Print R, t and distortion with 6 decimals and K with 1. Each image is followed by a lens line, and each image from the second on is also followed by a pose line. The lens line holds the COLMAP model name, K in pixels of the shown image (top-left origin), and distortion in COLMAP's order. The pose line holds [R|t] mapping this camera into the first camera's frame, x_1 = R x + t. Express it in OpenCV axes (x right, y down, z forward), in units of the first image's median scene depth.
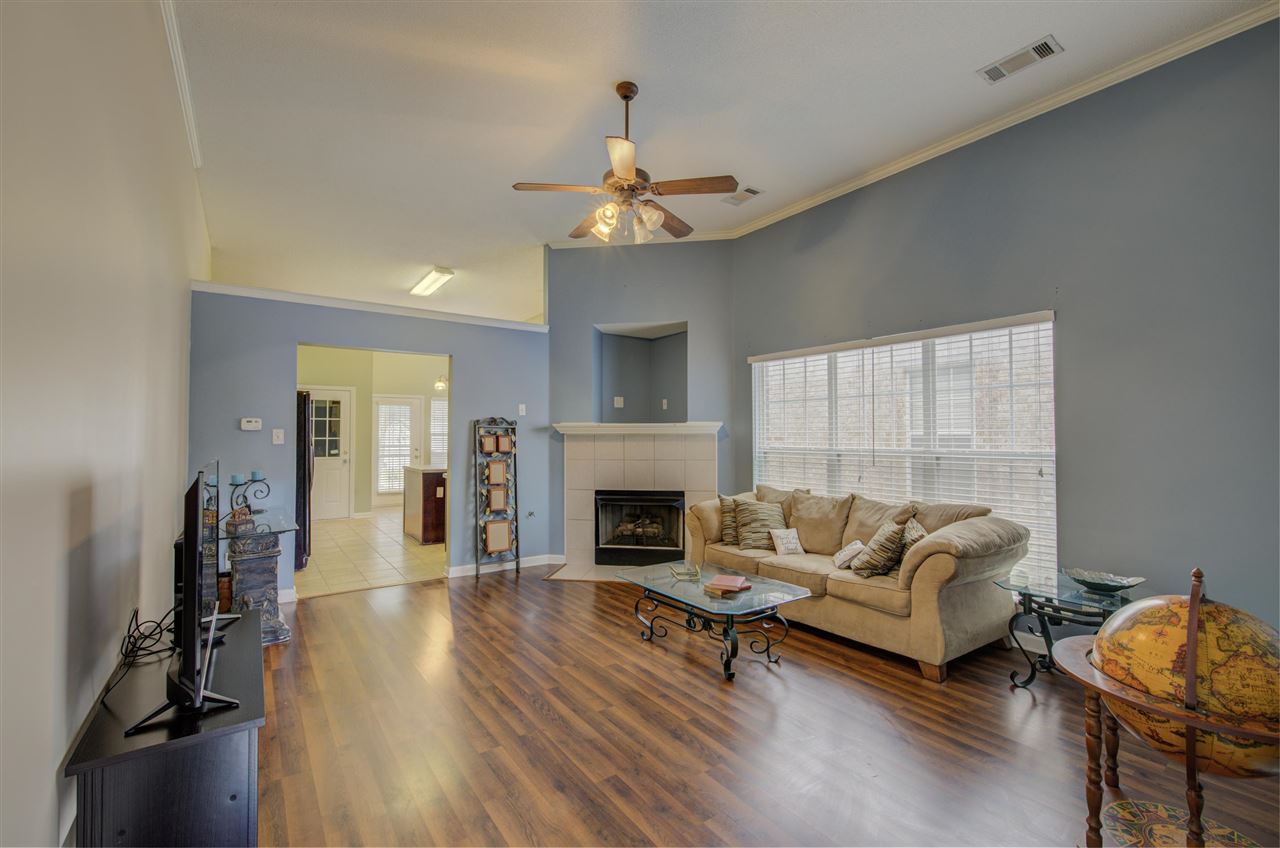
lens RADIAL K [[542.1, 0, 644.2], [0, 542.1, 423.0], [0, 0, 1]] dist [-0.000957, 0.000008]
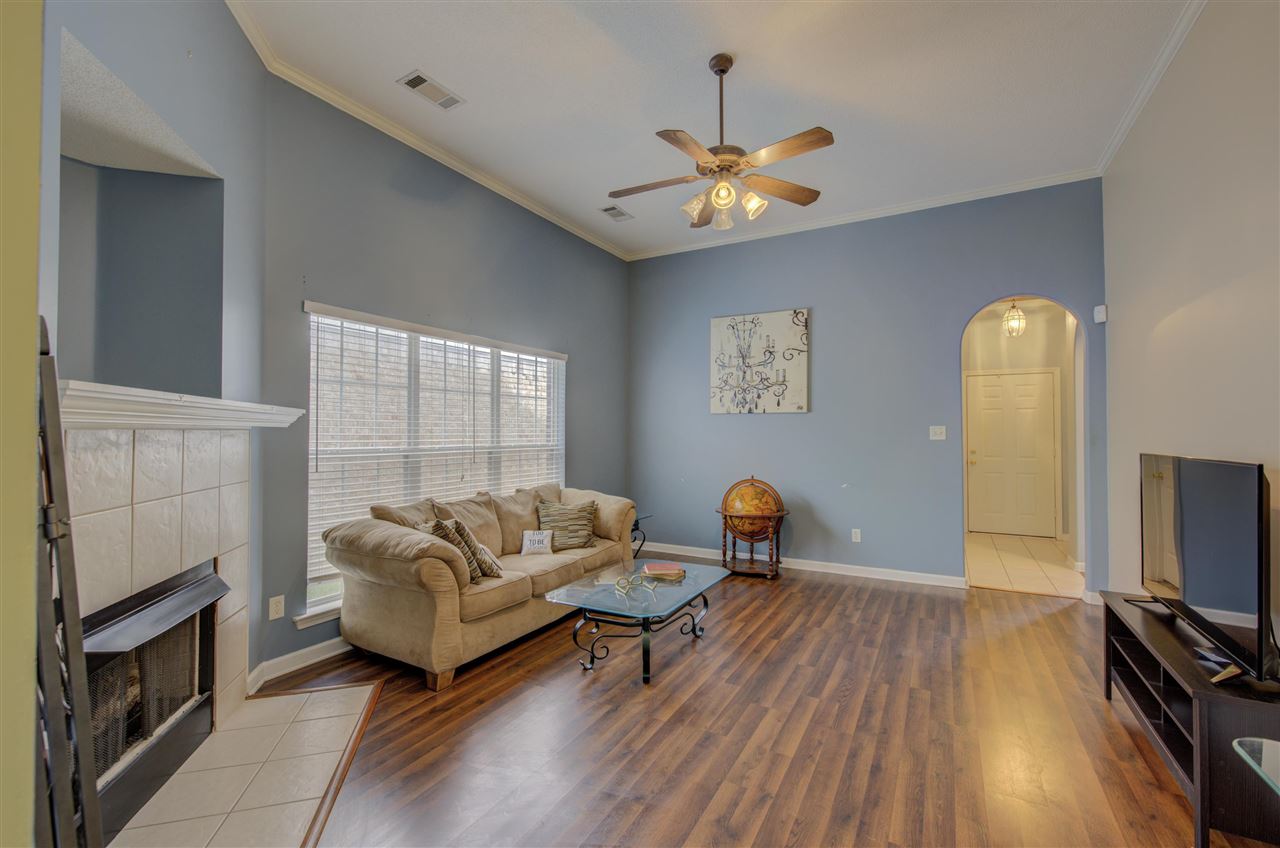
lens RADIAL K [[542.1, 0, 644.2], [0, 542.1, 423.0], [0, 0, 1]] dist [-0.000957, 0.000008]
pose [[-0.415649, 0.018690, 0.909333, -0.840979], [-0.016489, 0.999470, -0.028079, 0.038706], [-0.909376, -0.026665, -0.415121, 1.535080]]
